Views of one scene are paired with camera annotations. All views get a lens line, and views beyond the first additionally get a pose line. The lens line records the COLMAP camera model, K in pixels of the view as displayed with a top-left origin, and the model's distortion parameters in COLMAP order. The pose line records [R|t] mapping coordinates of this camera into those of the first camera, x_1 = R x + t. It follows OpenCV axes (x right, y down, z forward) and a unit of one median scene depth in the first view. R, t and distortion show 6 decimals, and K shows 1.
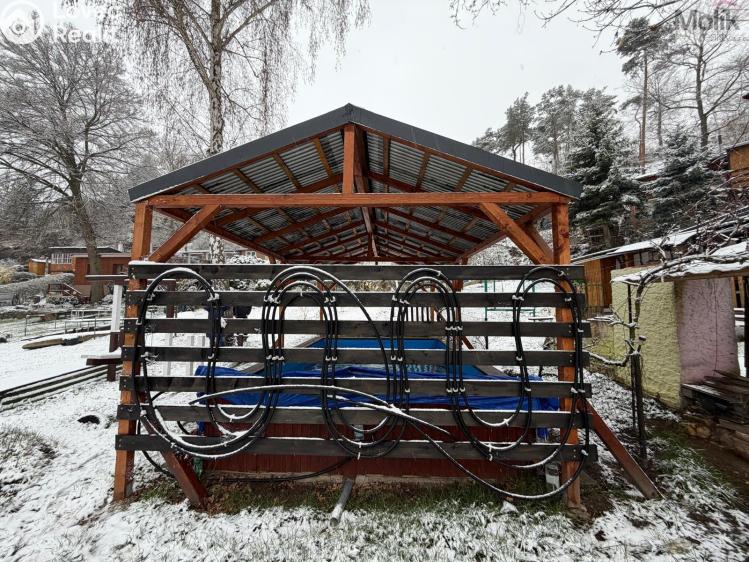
lens RADIAL K [[298.4, 0, 373.0], [0, 298.4, 280.1], [0, 0, 1]] dist [-0.001023, -0.000138]
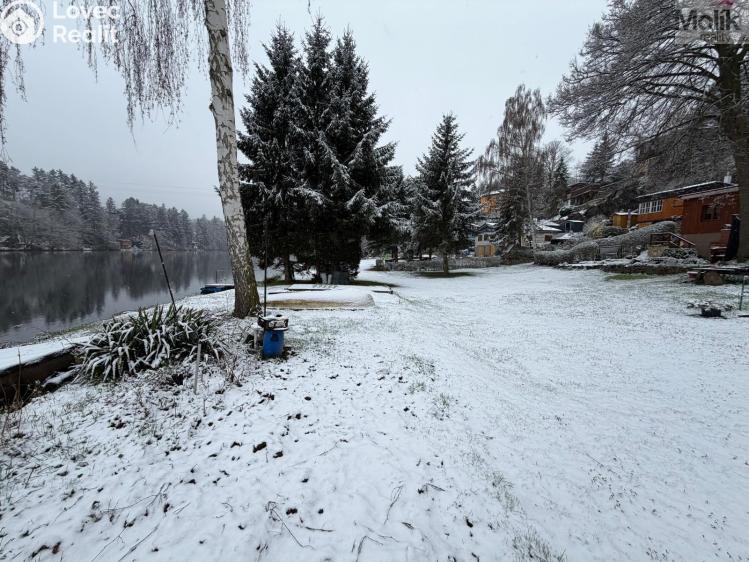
lens RADIAL K [[298.4, 0, 373.1], [0, 298.4, 282.1], [0, 0, 1]] dist [-0.001023, -0.000138]
pose [[0.104759, 0.102485, -0.989203, -0.400850], [0.055326, 0.992535, 0.108690, 0.014736], [0.992957, -0.066115, 0.098307, 0.120504]]
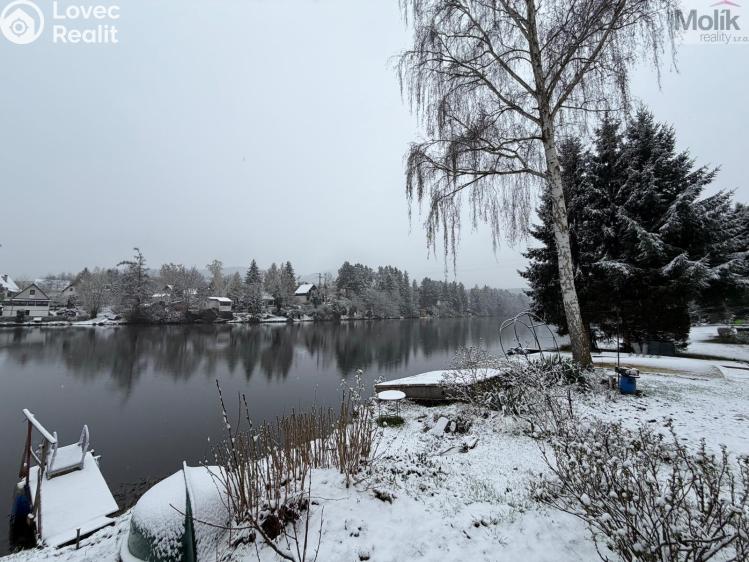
lens RADIAL K [[298.4, 0, 370.6], [0, 298.4, 281.4], [0, 0, 1]] dist [-0.001023, -0.000138]
pose [[-0.674284, -0.081213, -0.733993, -0.134023], [0.057308, 0.985182, -0.161652, -0.001945], [0.736245, -0.151063, -0.659639, 0.089463]]
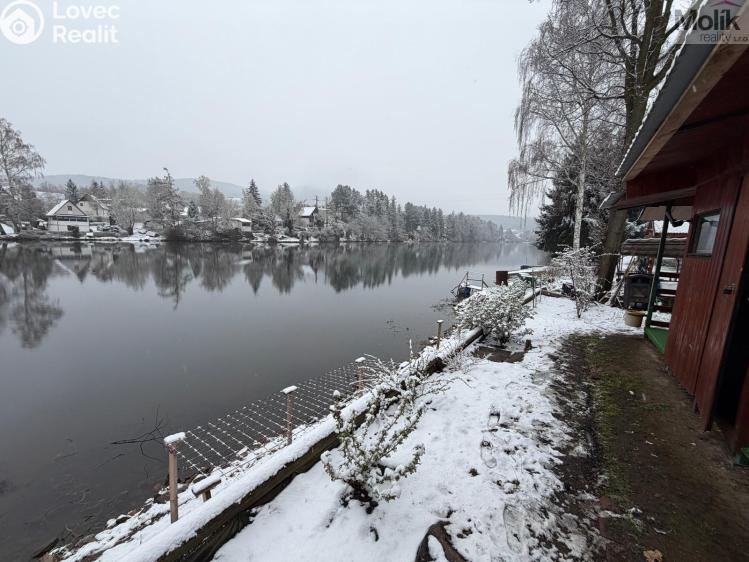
lens RADIAL K [[298.4, 0, 372.3], [0, 298.4, 282.4], [0, 0, 1]] dist [-0.001023, -0.000138]
pose [[-0.590319, 0.103837, -0.800463, 0.793816], [0.031835, 0.993914, 0.105454, -0.027352], [0.806542, 0.036769, -0.590032, 0.049451]]
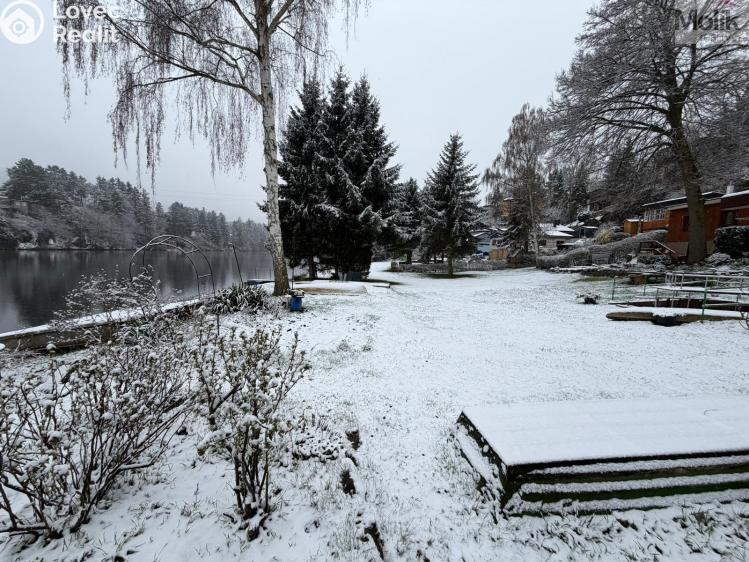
lens RADIAL K [[298.4, 0, 372.8], [0, 298.4, 282.1], [0, 0, 1]] dist [-0.001023, -0.000138]
pose [[0.013985, 0.096218, -0.995262, -0.187410], [0.044530, 0.994312, 0.096752, 0.012291], [0.998910, -0.045672, 0.009621, 0.175583]]
